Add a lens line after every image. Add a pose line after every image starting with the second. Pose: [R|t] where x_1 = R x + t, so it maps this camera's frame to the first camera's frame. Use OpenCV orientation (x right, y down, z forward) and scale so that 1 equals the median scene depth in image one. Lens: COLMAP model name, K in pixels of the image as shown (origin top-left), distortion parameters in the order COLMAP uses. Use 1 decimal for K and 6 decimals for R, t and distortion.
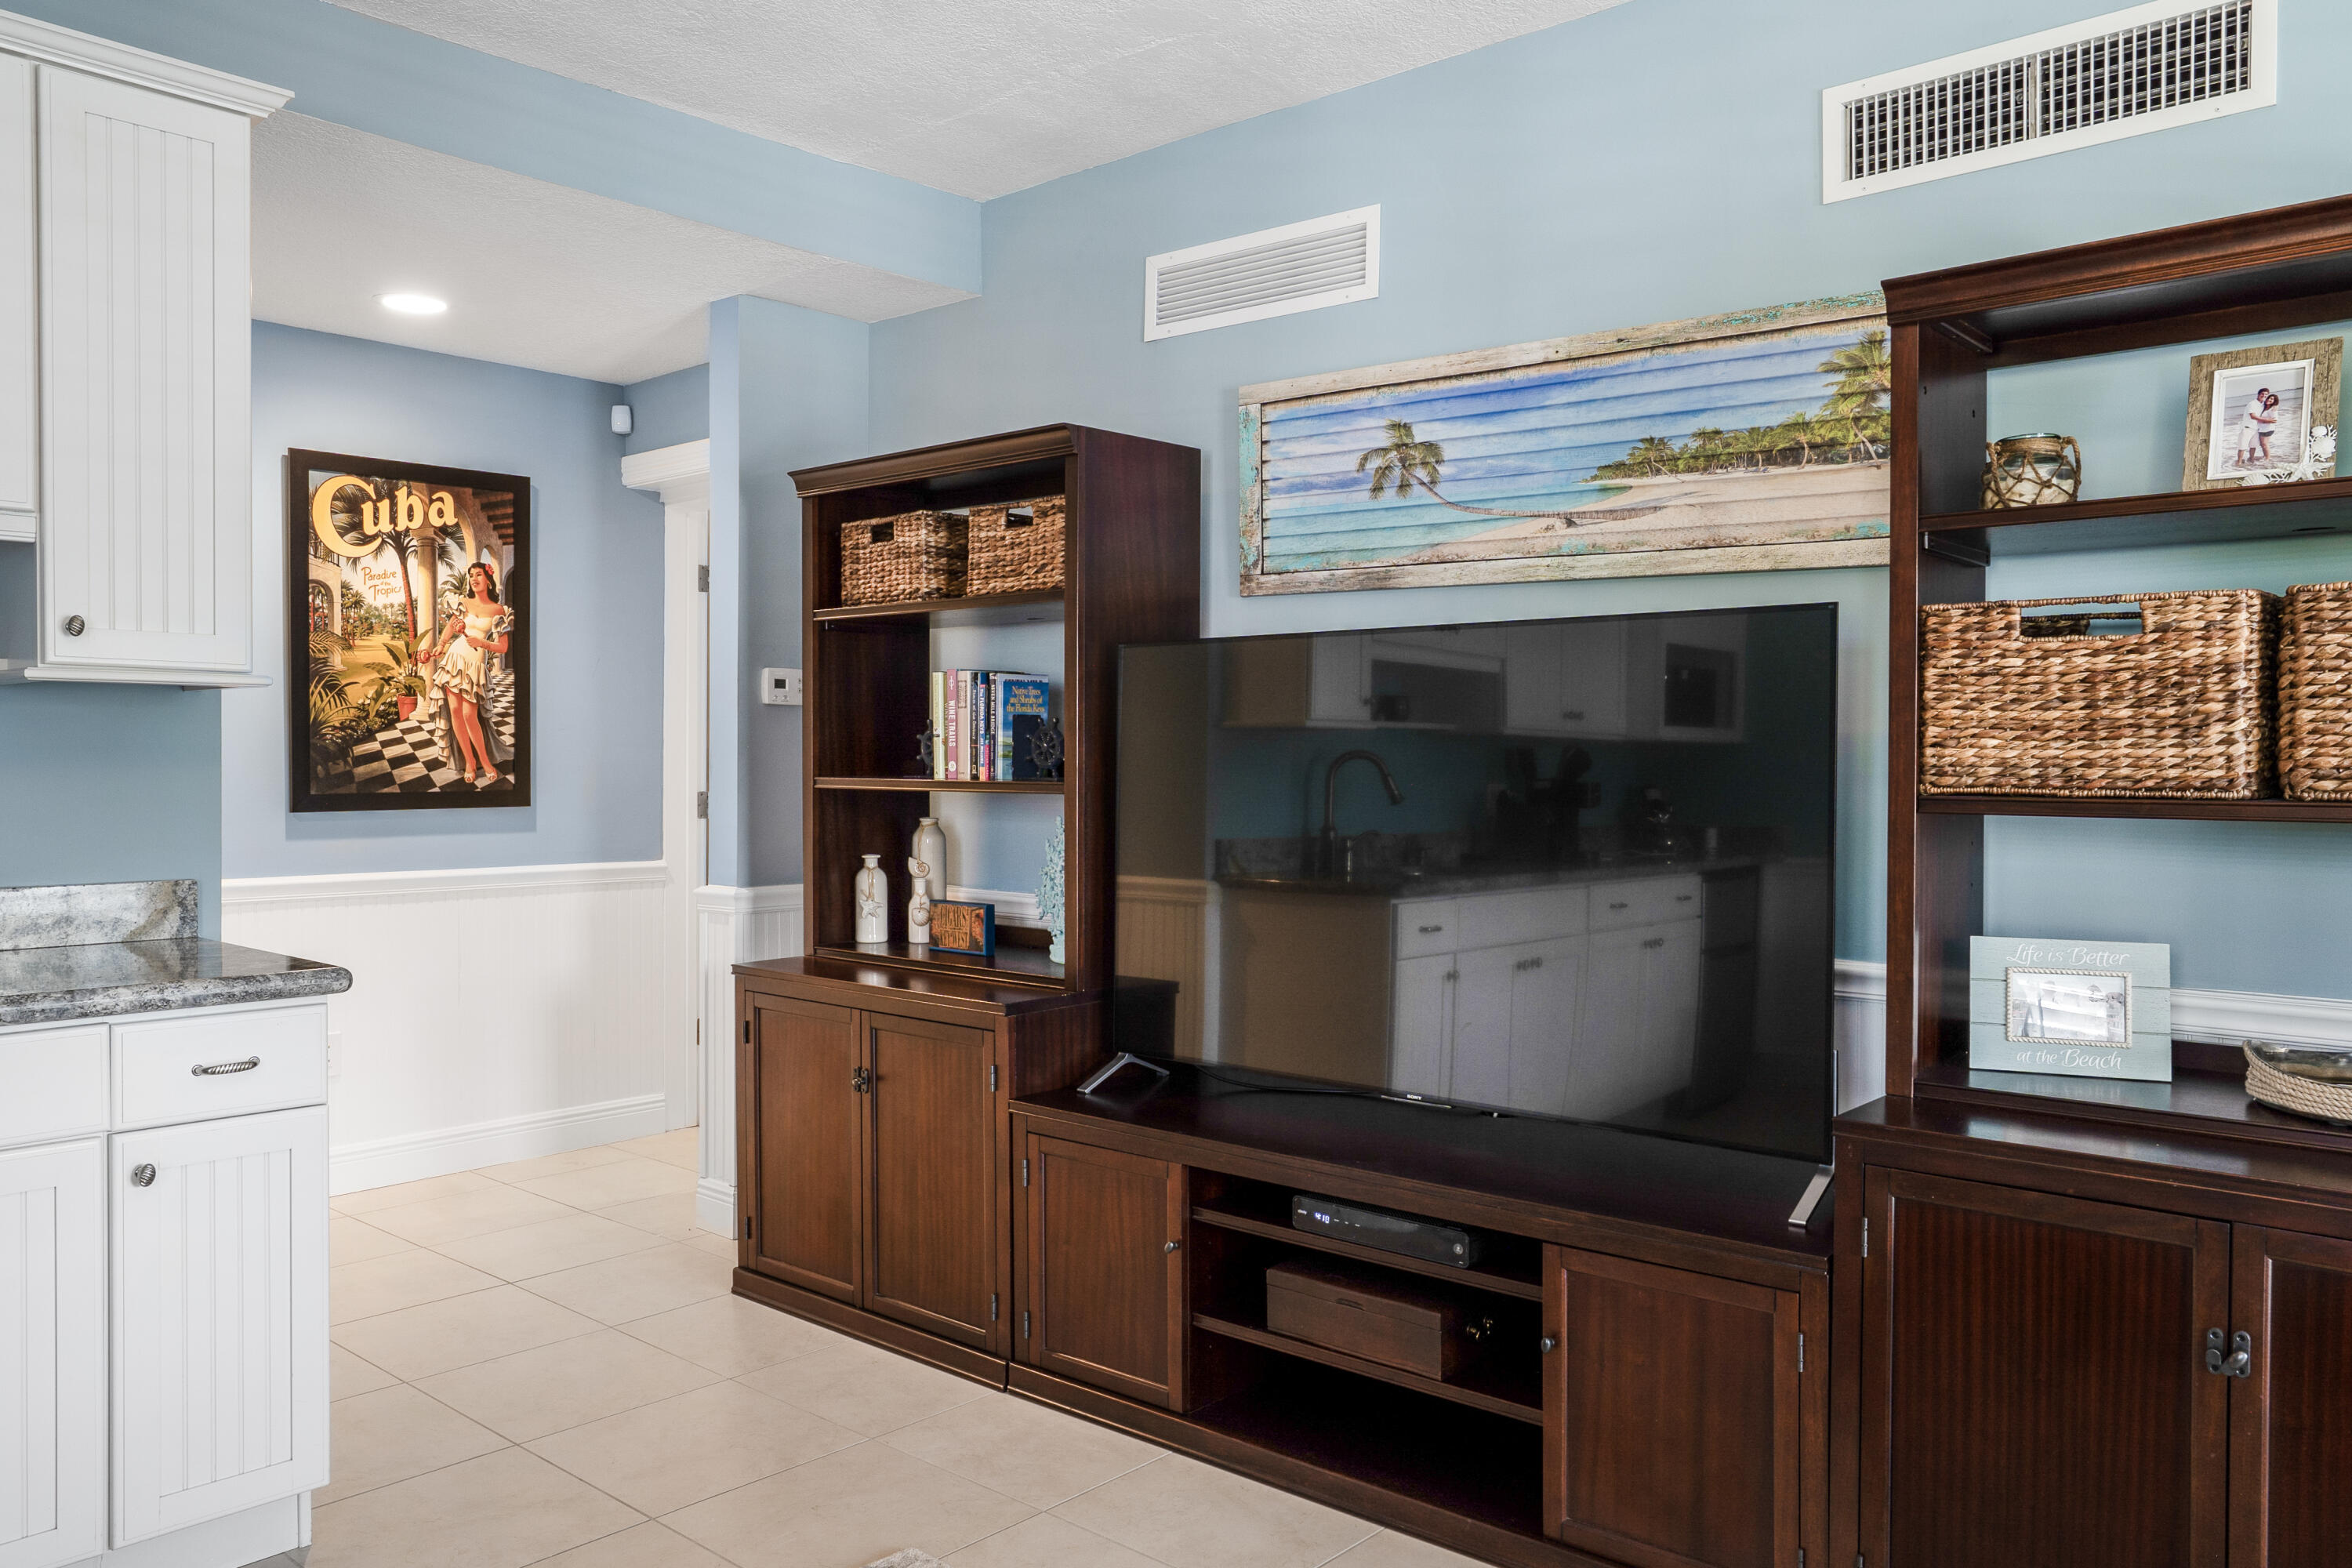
lens RADIAL K [[1682.8, 0, 1176.0], [0, 1682.8, 784.0], [0, 0, 1]] dist [-0.065983, 0.007467]
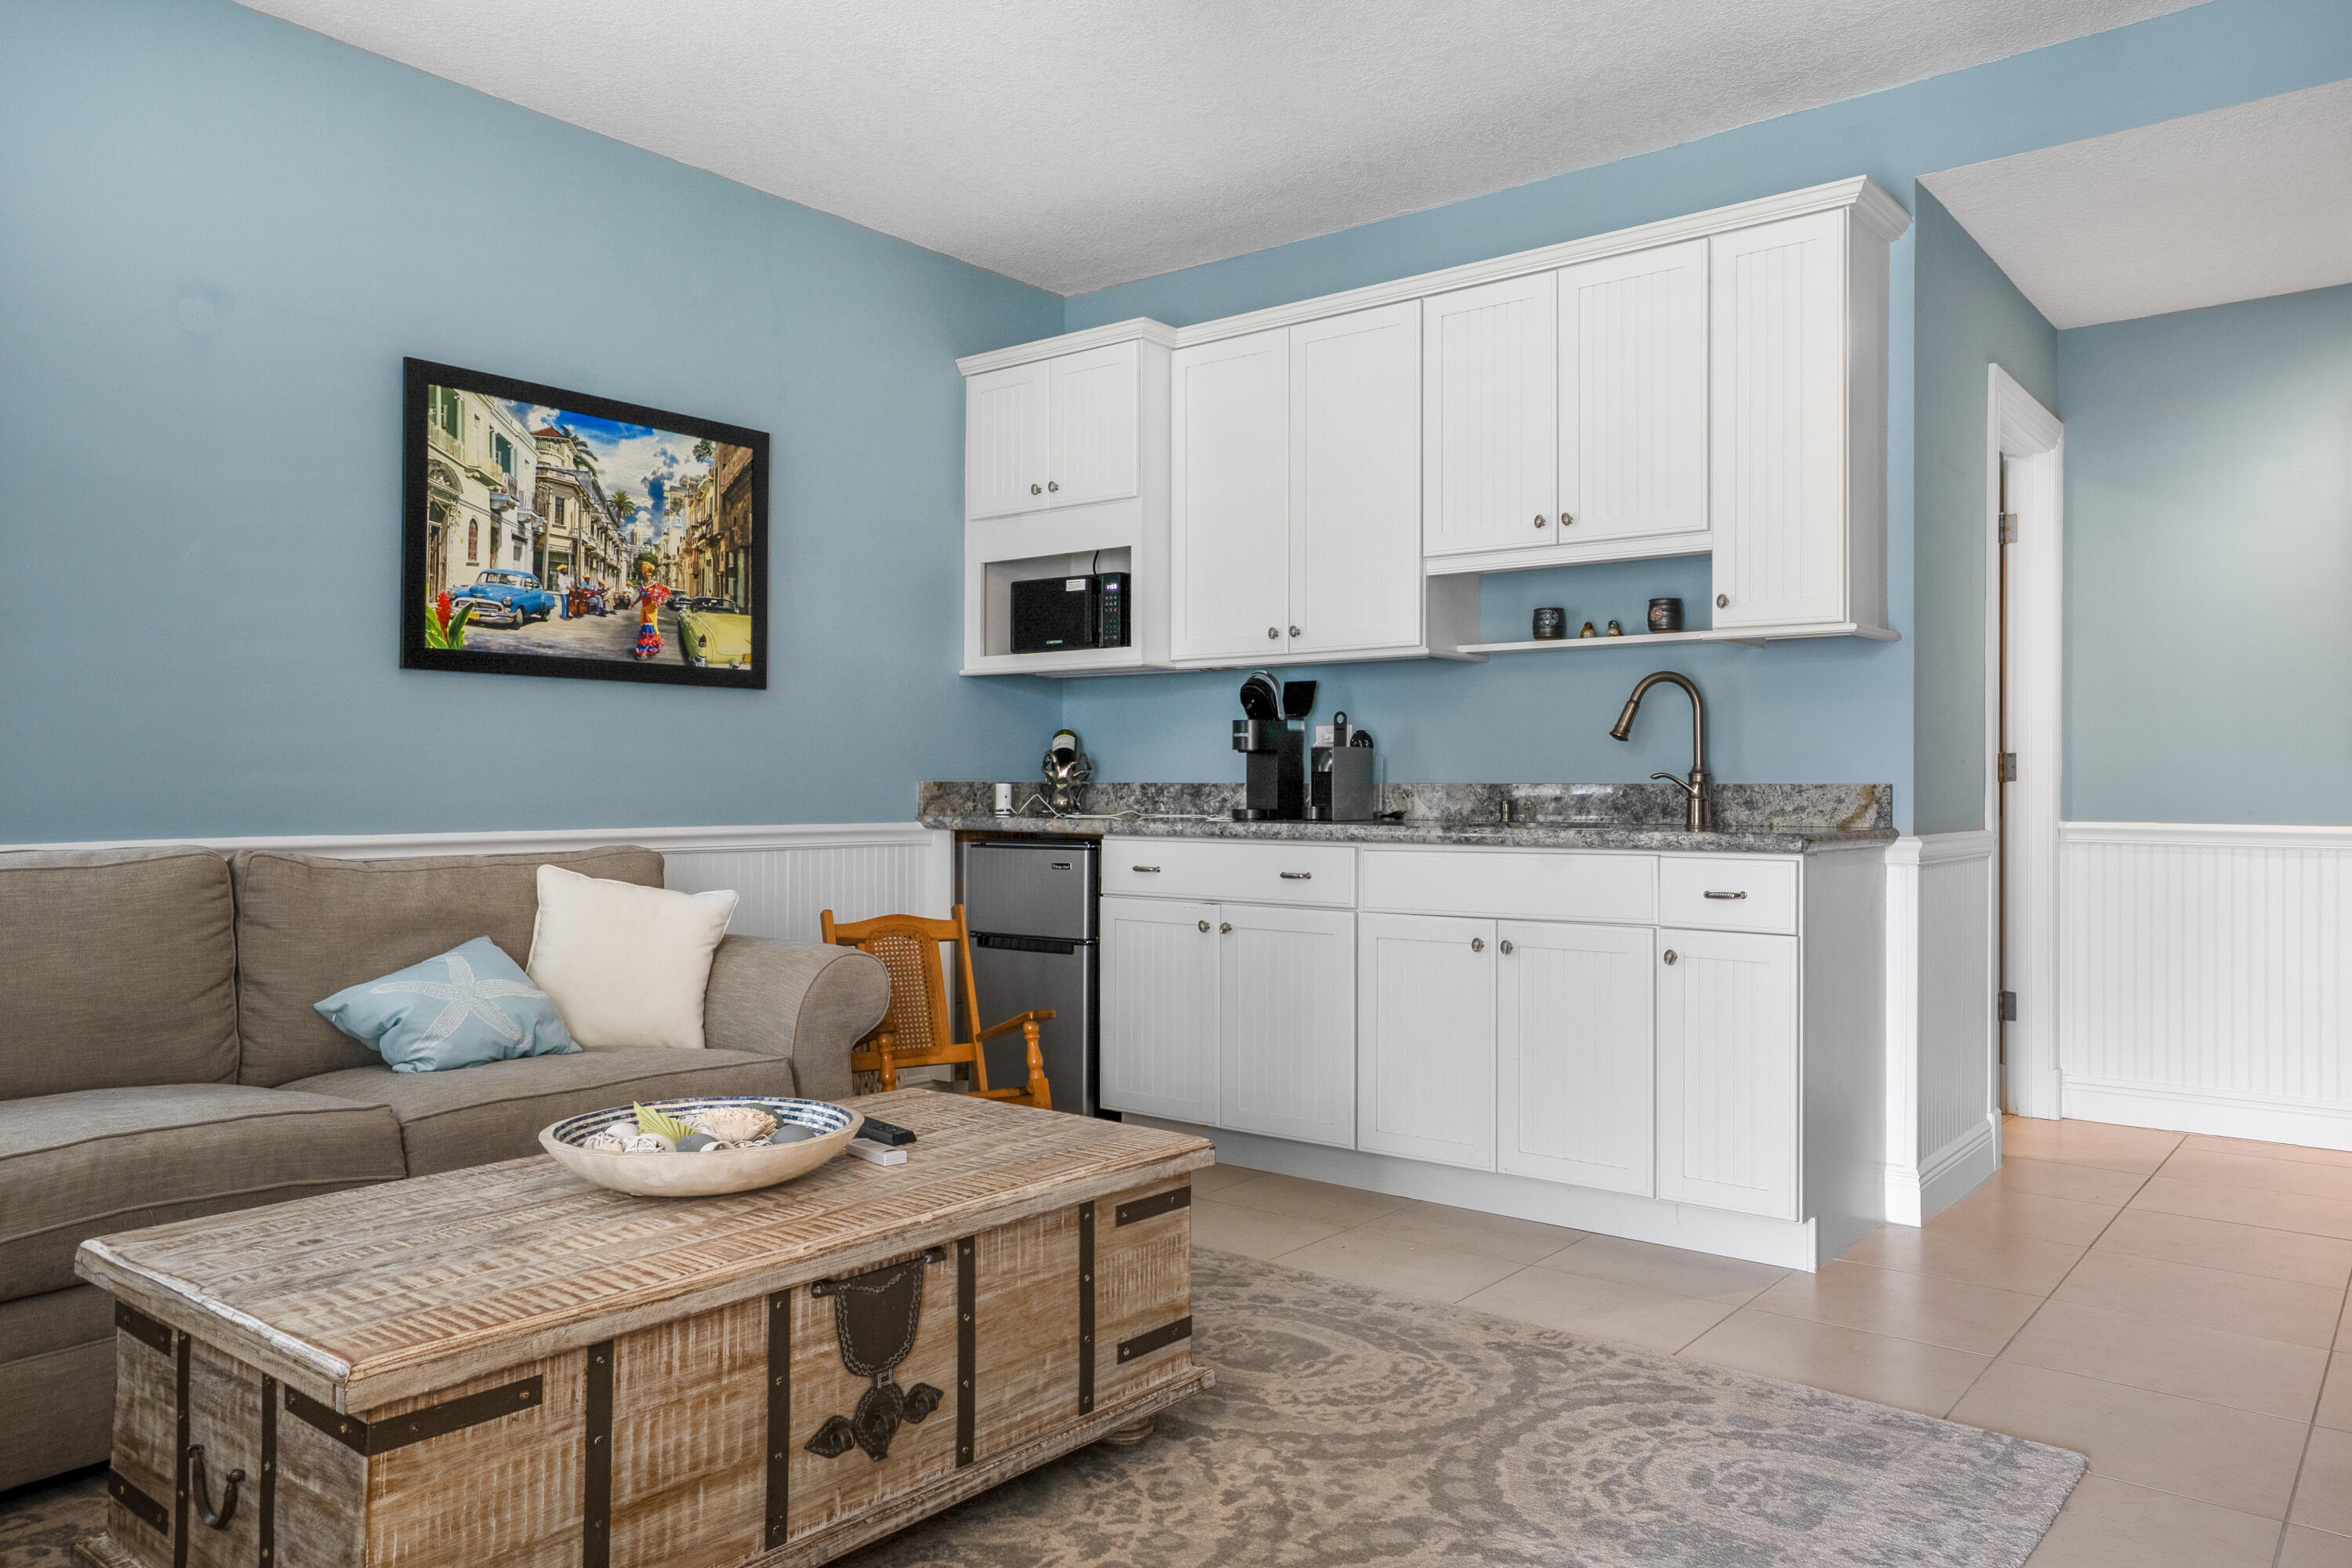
lens RADIAL K [[1682.8, 0, 1176.0], [0, 1682.8, 784.0], [0, 0, 1]] dist [-0.065983, 0.007467]
pose [[0.021323, -0.007382, -0.999745, 0.832252], [-0.012604, 0.999891, -0.007652, 0.087458], [0.999693, 0.012764, 0.021228, 0.465374]]
